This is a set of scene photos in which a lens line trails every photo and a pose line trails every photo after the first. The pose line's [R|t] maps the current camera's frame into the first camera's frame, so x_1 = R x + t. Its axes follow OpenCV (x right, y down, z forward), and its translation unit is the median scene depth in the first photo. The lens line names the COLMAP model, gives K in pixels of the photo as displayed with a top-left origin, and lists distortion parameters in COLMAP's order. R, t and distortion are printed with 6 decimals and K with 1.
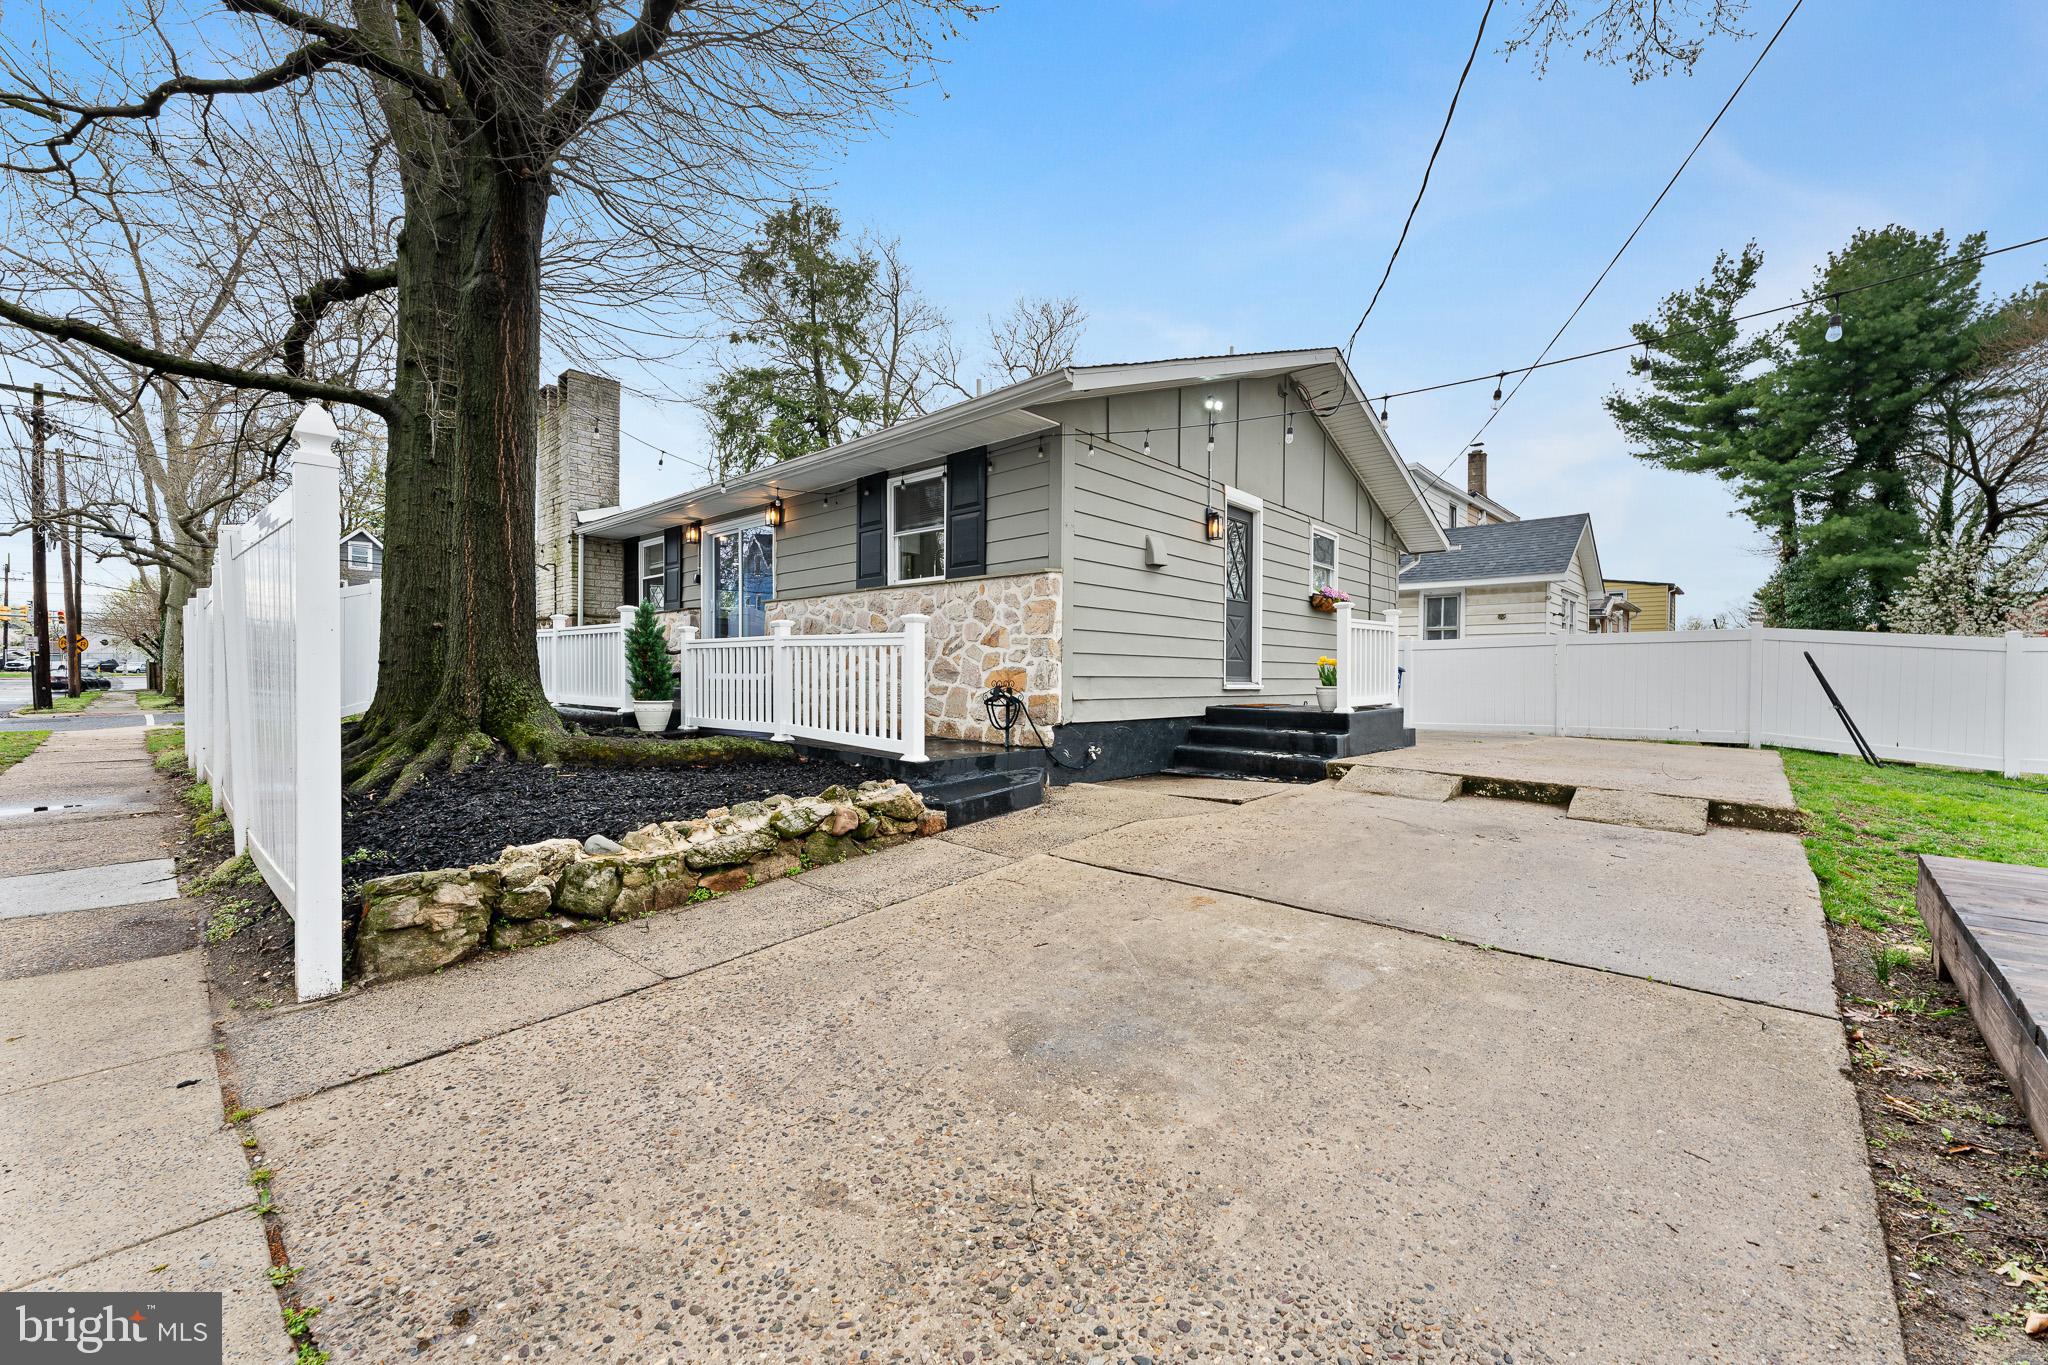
lens RADIAL K [[821.4, 0, 1027.8], [0, 821.4, 684.8], [0, 0, 1]] dist [0.001265, 0.000071]
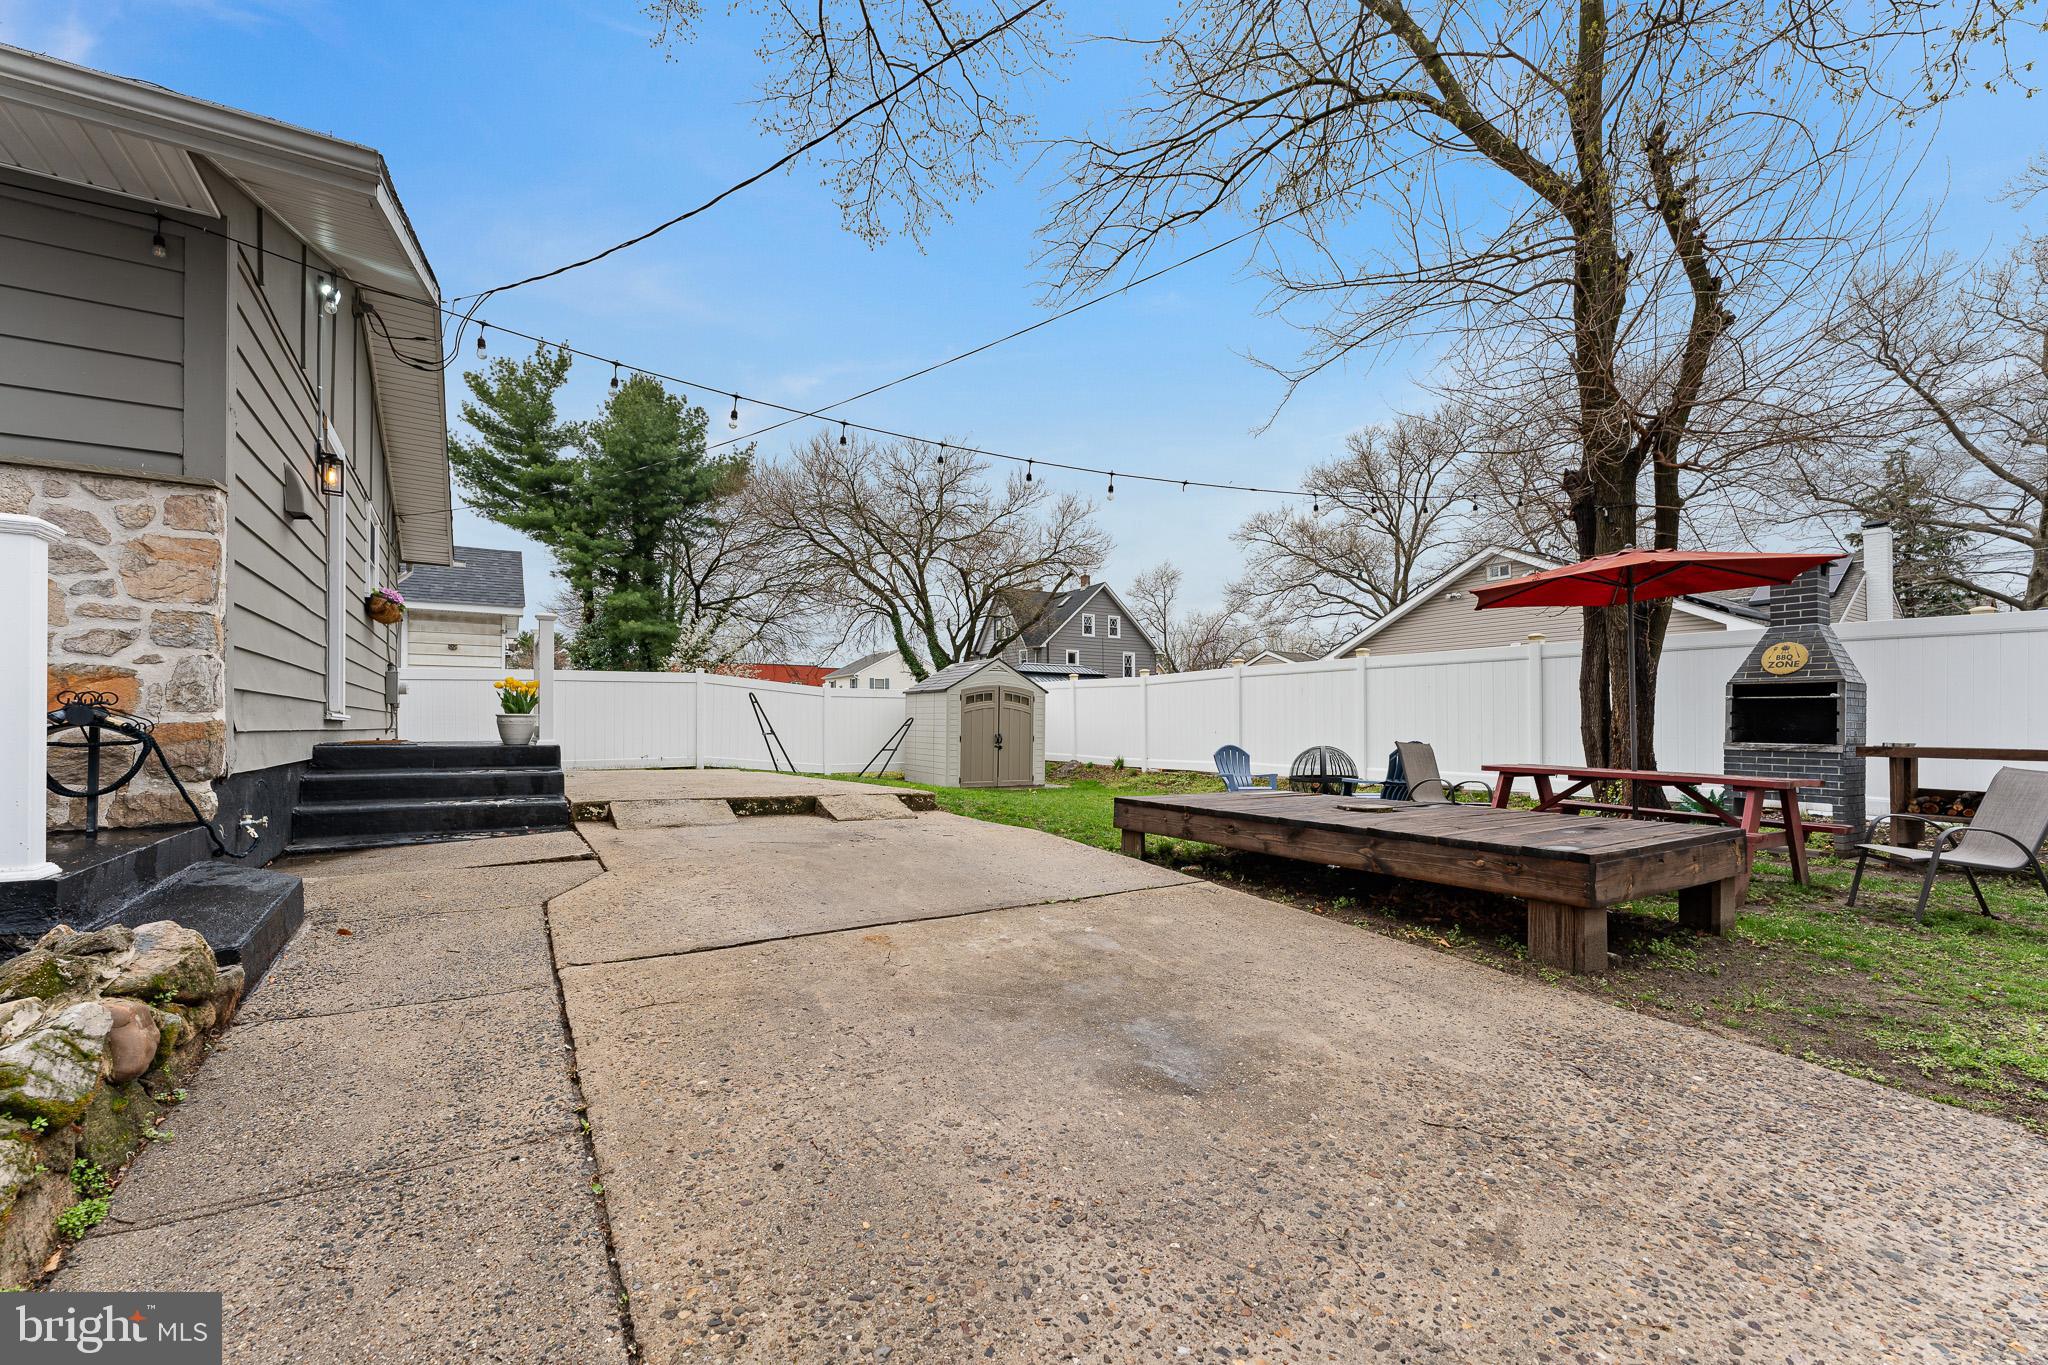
lens RADIAL K [[821.4, 0, 1029.6], [0, 821.4, 716.7], [0, 0, 1]] dist [0.001265, 0.000071]
pose [[0.254600, 0.001988, 0.967044, -0.562867], [0.012765, 0.999904, -0.005416, 0.029641], [-0.966962, 0.013723, 0.254550, 0.581151]]
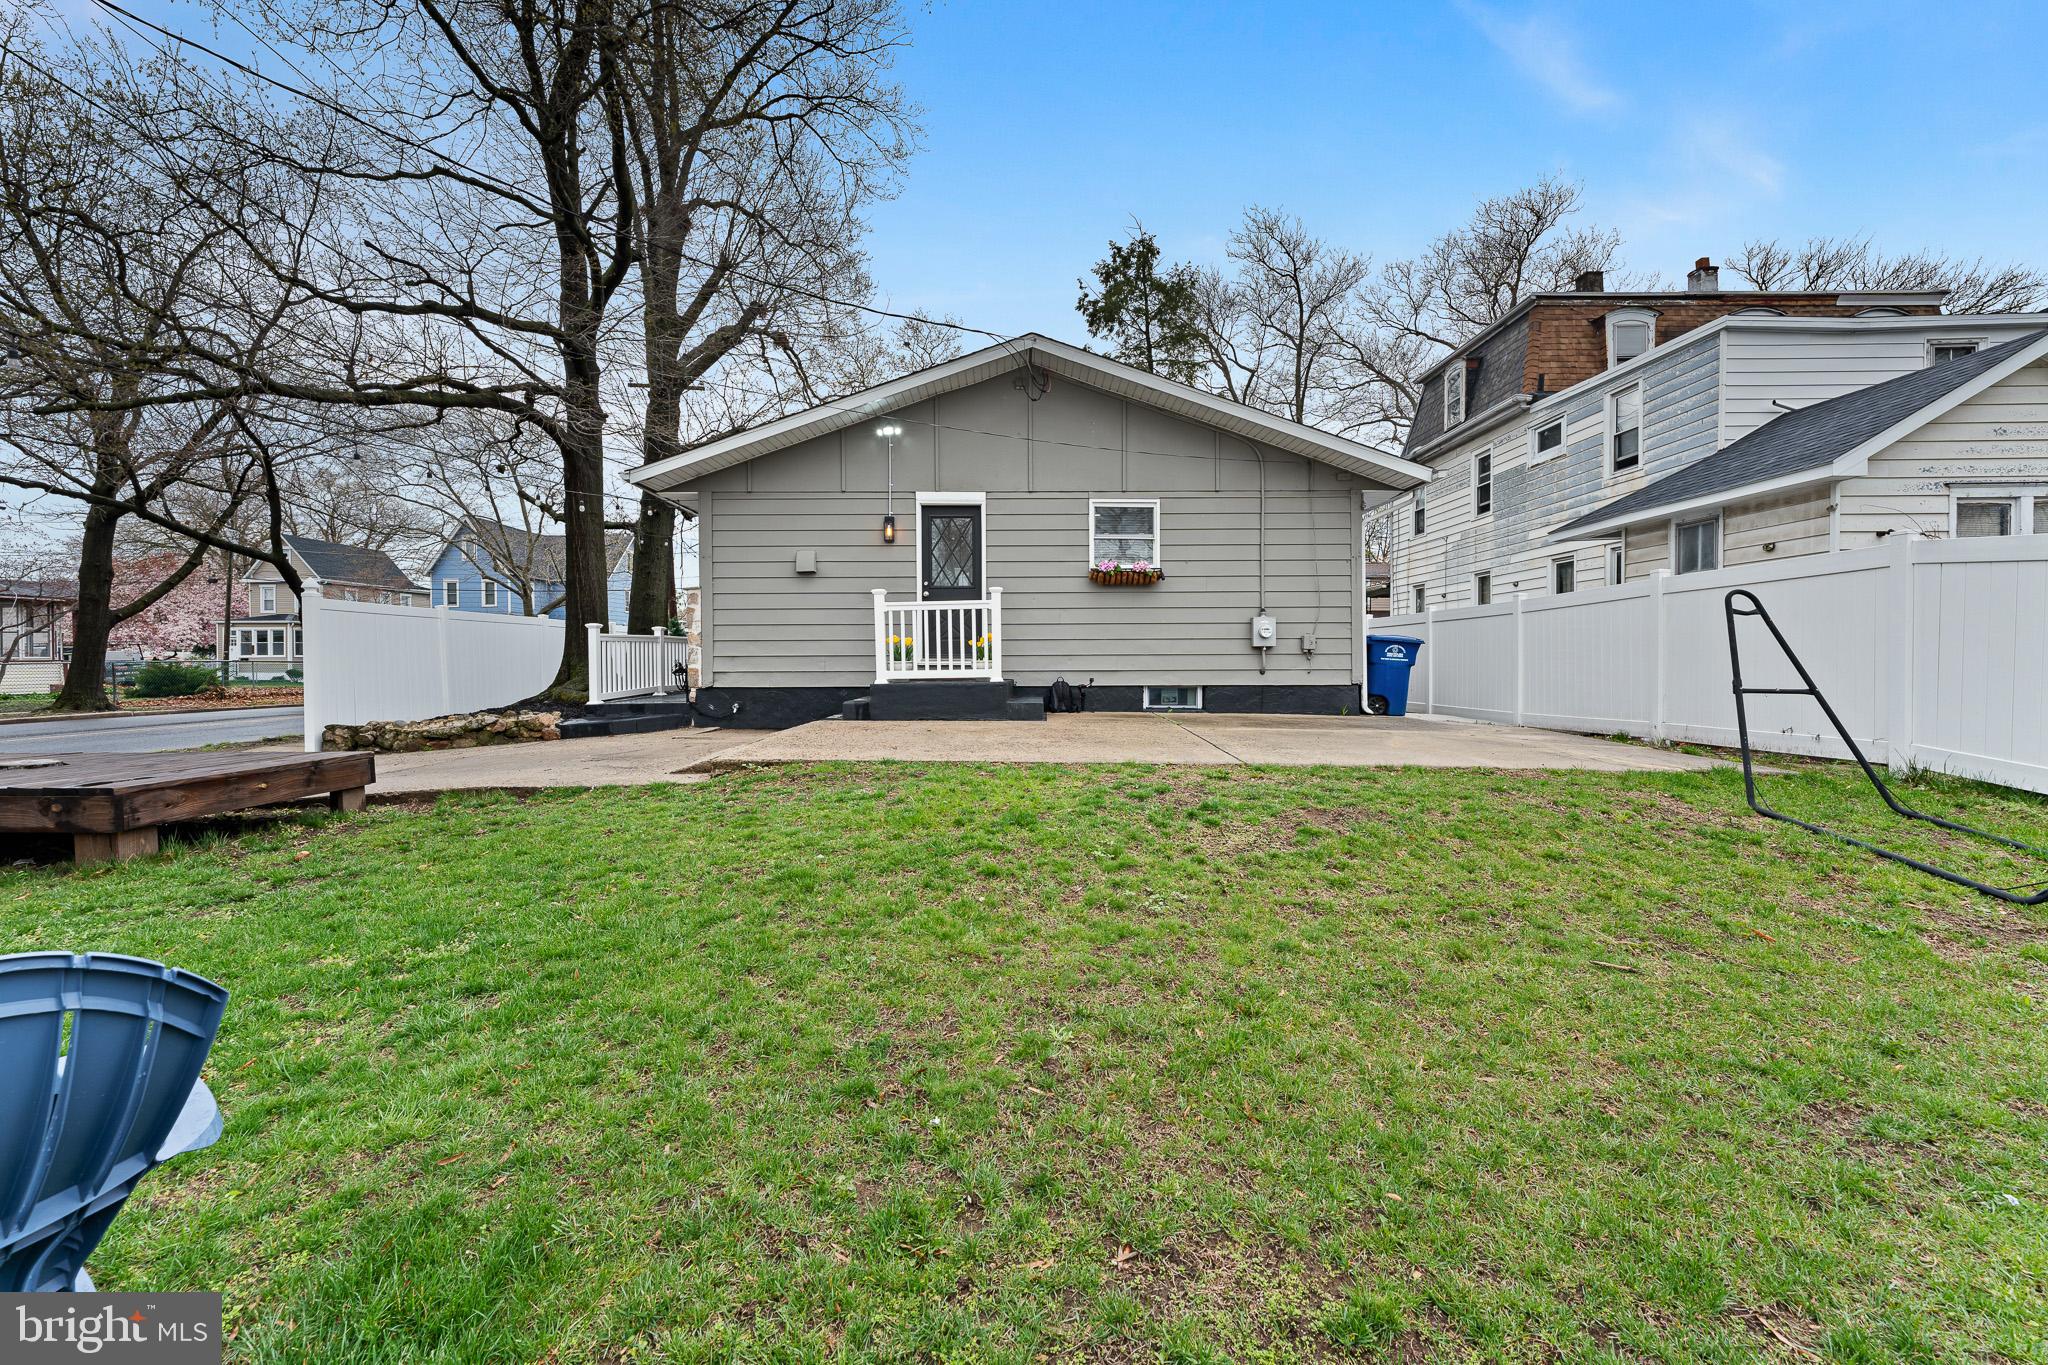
lens RADIAL K [[821.4, 0, 1022.7], [0, 821.4, 674.6], [0, 0, 1]] dist [0.001265, 0.000071]
pose [[0.661784, 0.006155, -0.749669, 2.618685], [0.003394, 0.999931, 0.011206, 0.012126], [0.749687, -0.009961, 0.661718, 0.702751]]
